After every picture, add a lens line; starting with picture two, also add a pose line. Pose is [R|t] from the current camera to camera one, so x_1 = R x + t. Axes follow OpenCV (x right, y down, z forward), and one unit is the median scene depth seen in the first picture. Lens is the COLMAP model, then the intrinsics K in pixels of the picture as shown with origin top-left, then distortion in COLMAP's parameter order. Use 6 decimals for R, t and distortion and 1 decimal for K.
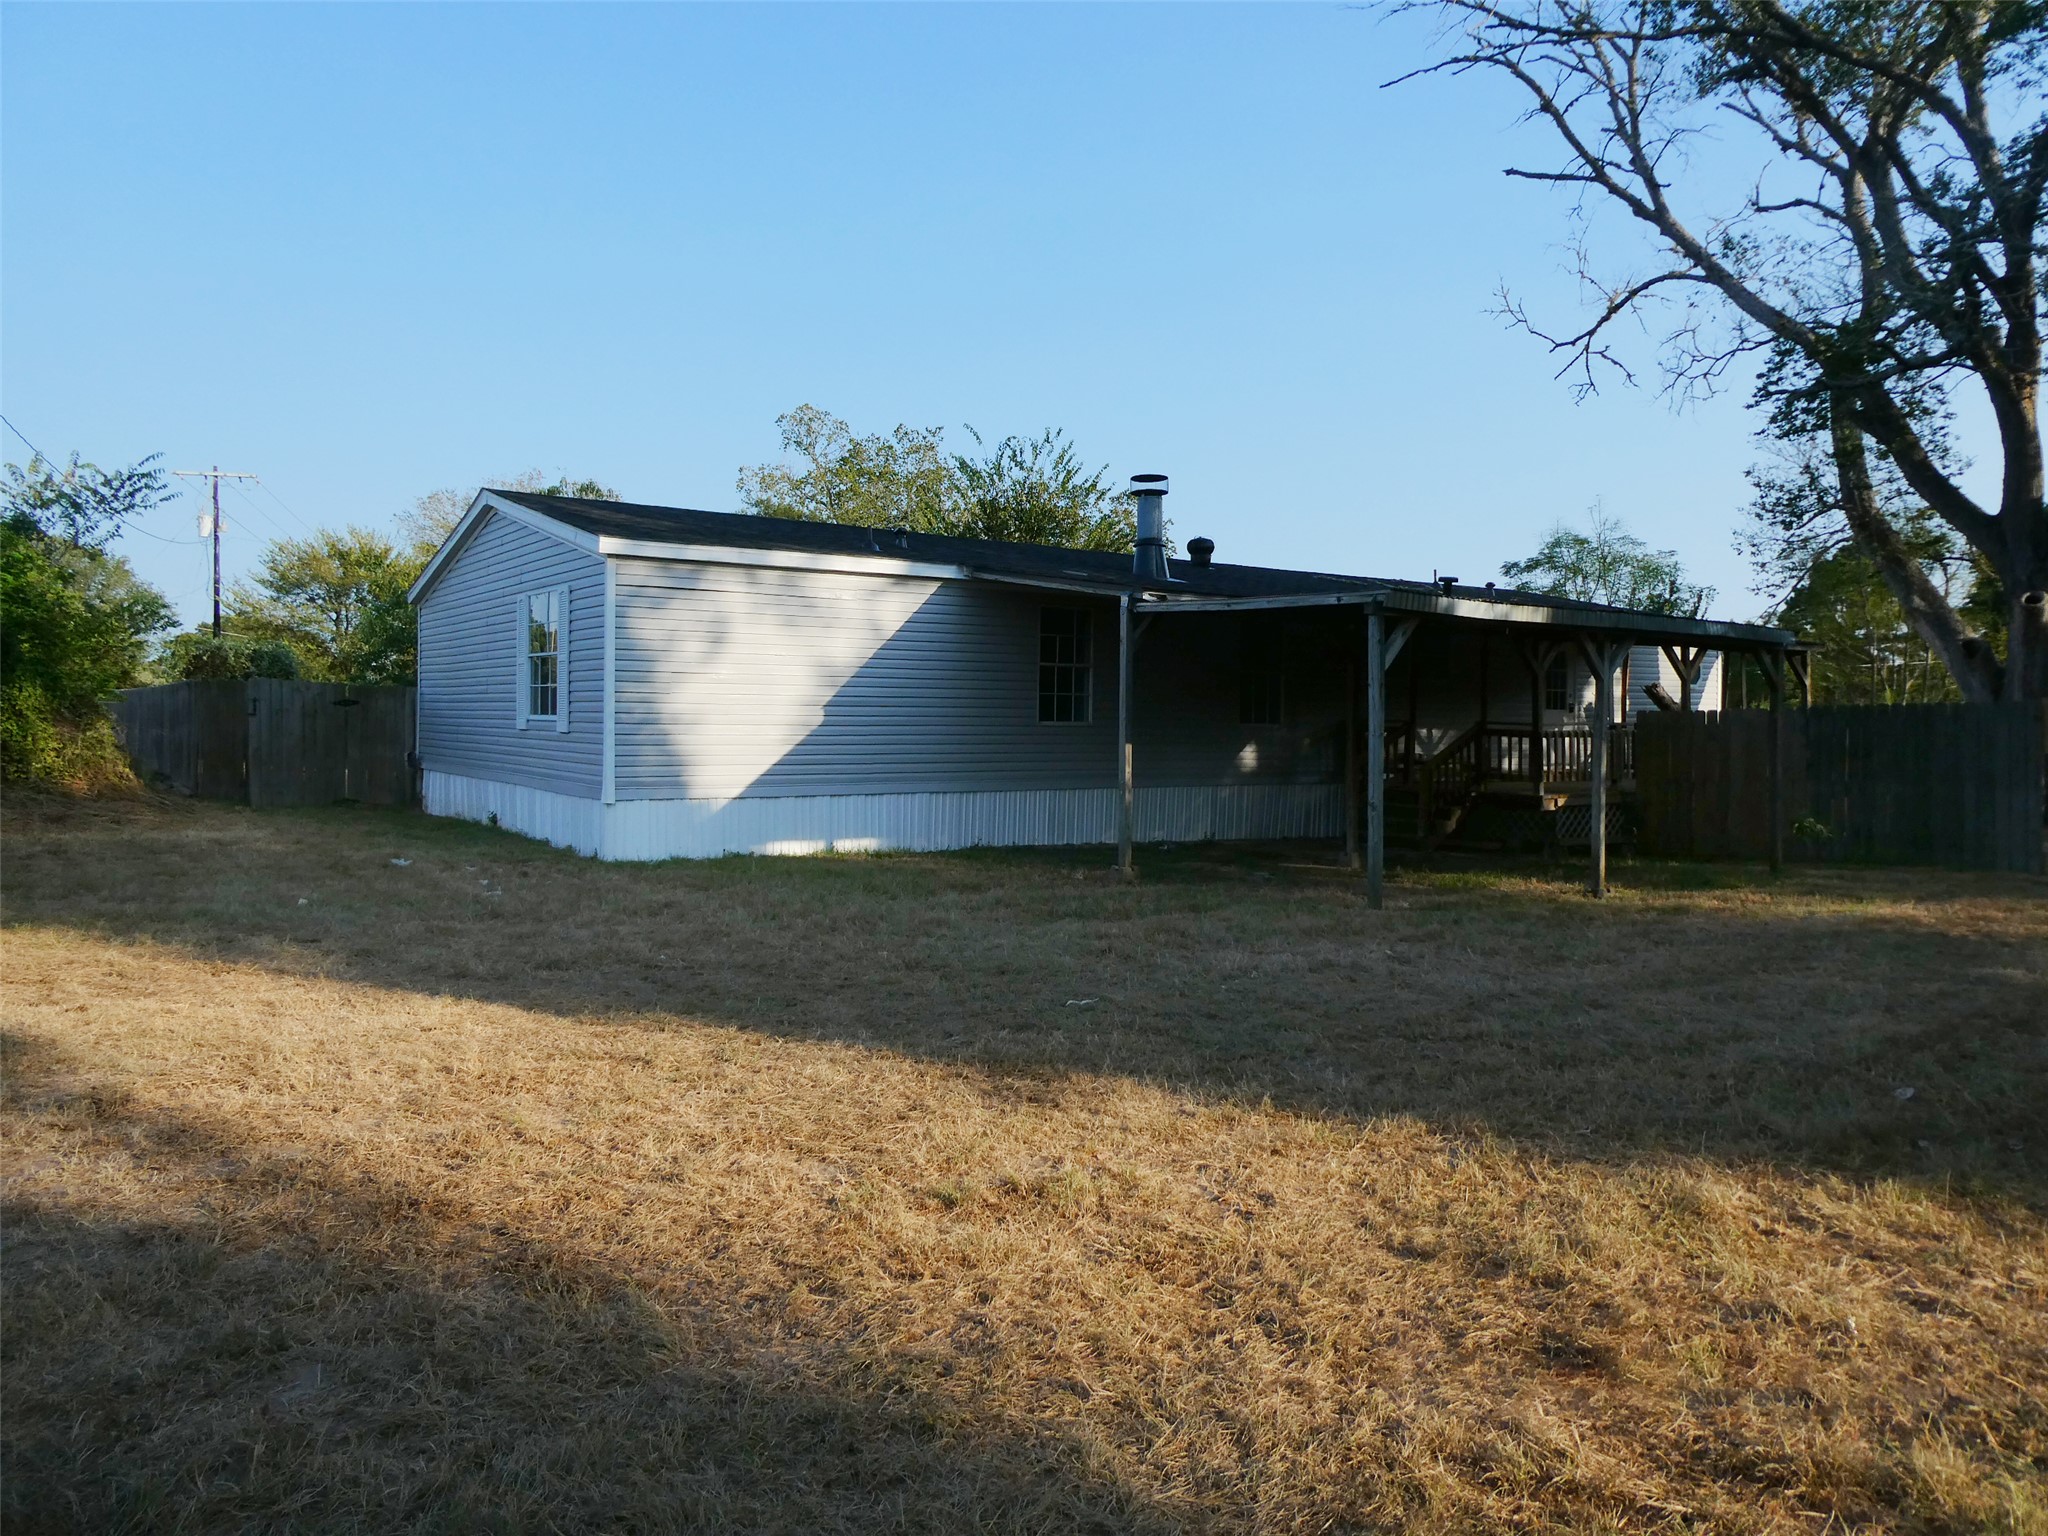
lens RADIAL K [[1469.2, 0, 1024.0], [0, 1469.2, 768.0], [0, 0, 1]] dist [-0.011479, -0.003111]
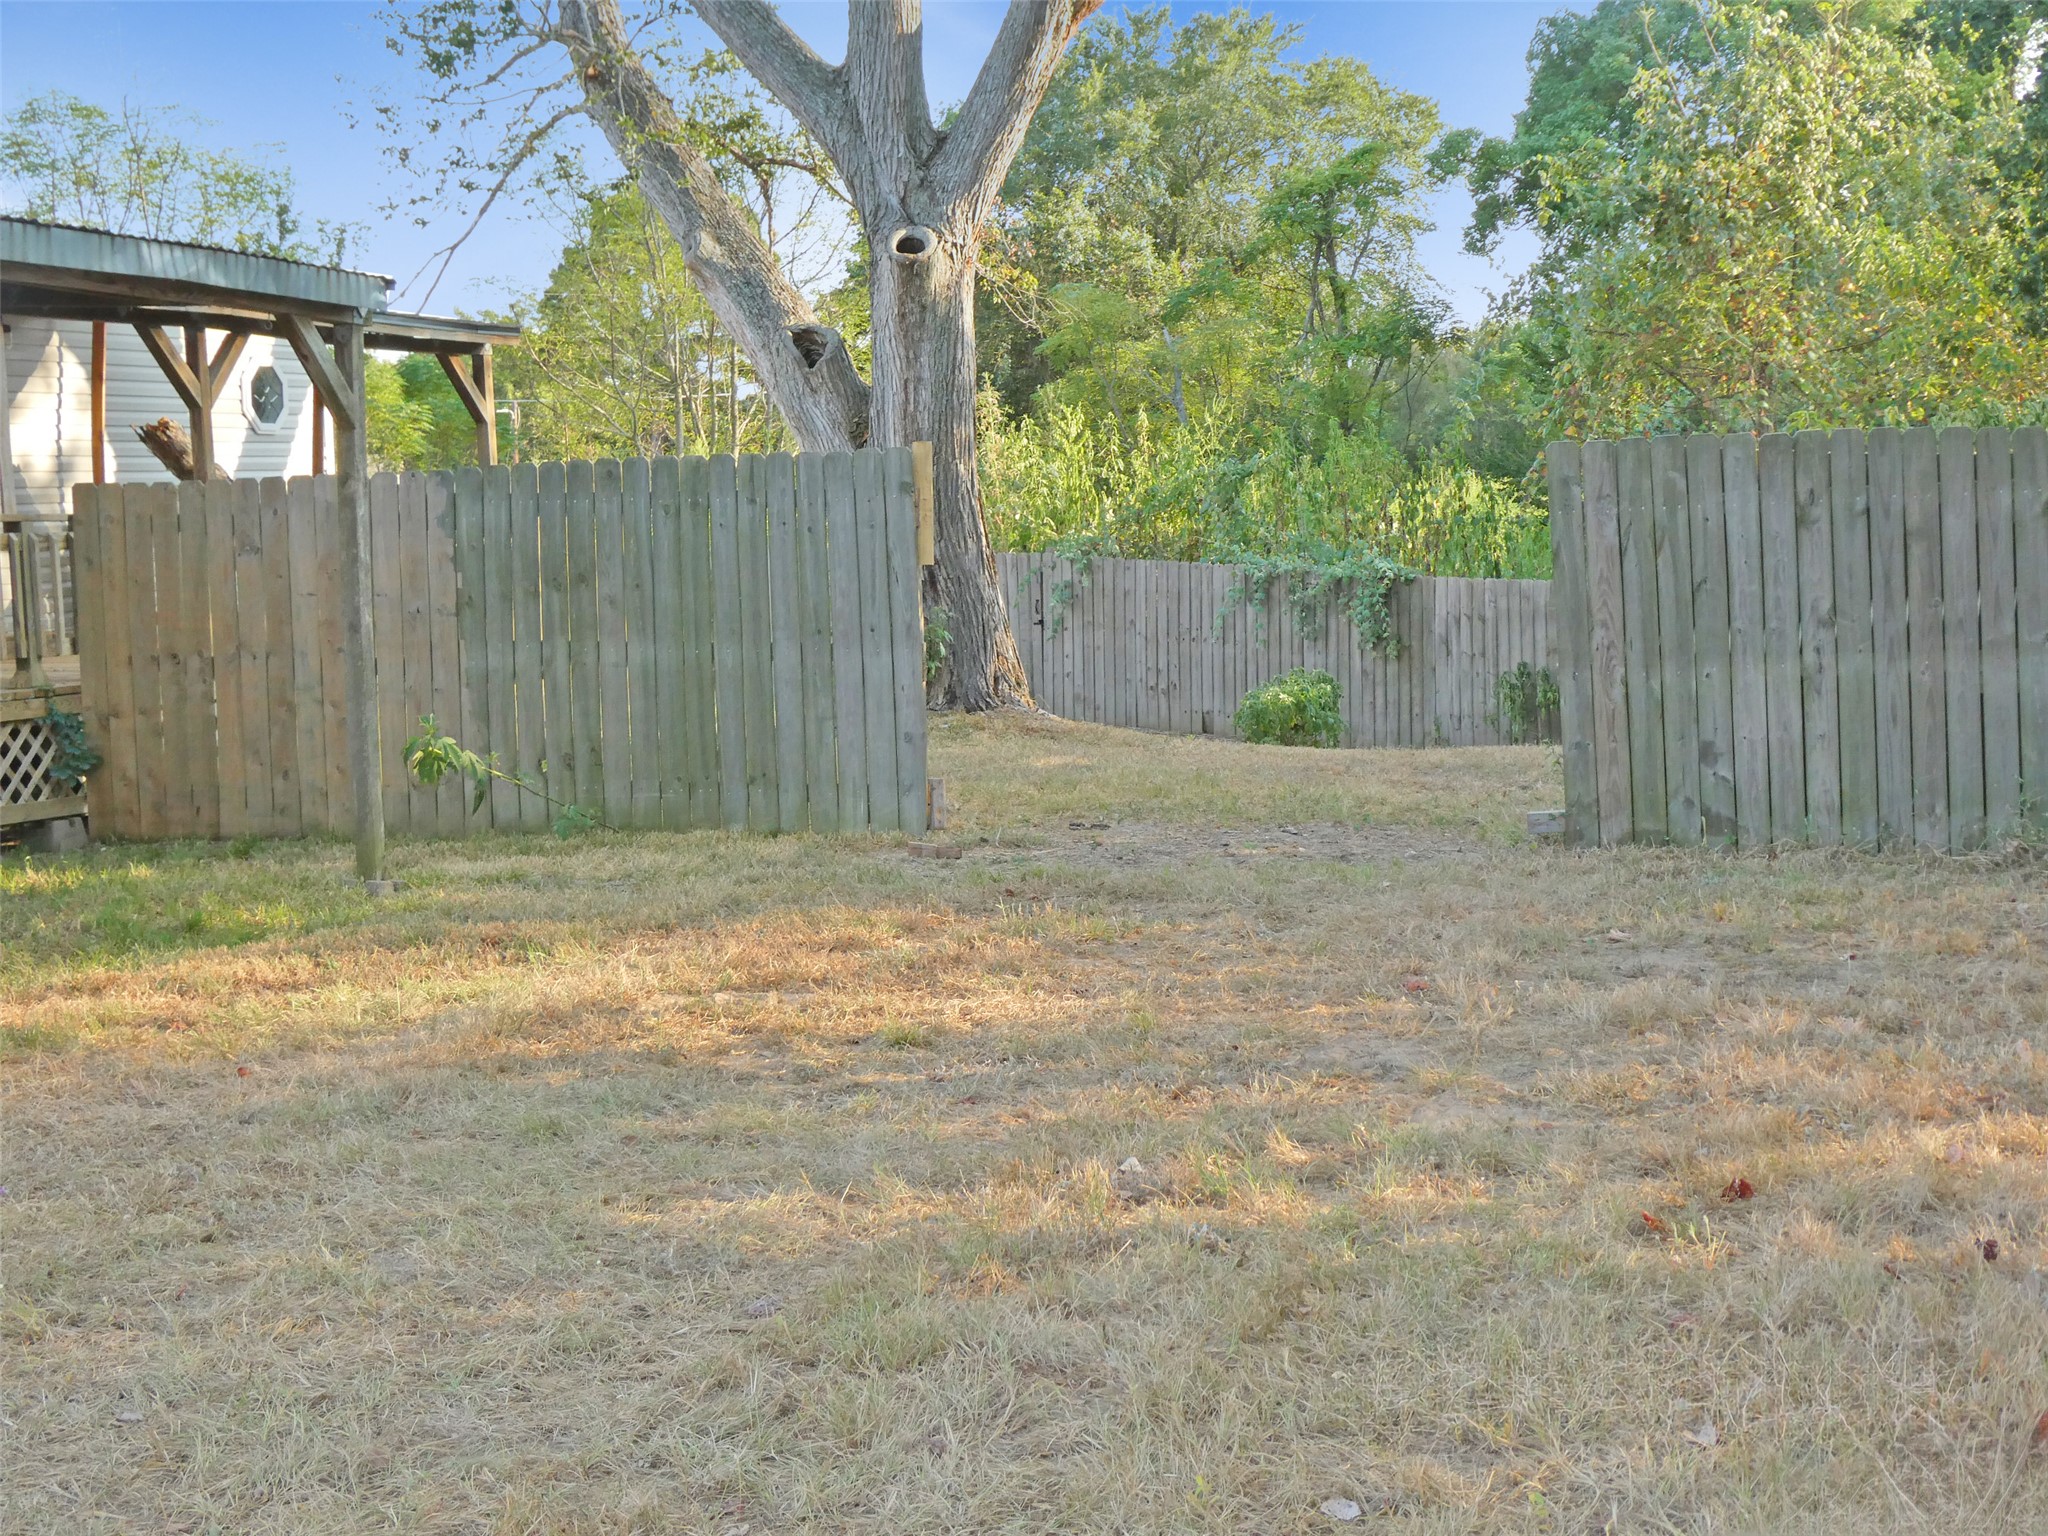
lens RADIAL K [[2999.8, 0, 1024.0], [0, 2999.8, 768.0], [0, 0, 1]] dist [-0.011087, 0.025462]
pose [[0.811701, -0.071830, 0.579639, 0.119165], [0.041550, 0.996996, 0.065365, -0.003884], [-0.582593, -0.028972, 0.812247, 0.146012]]
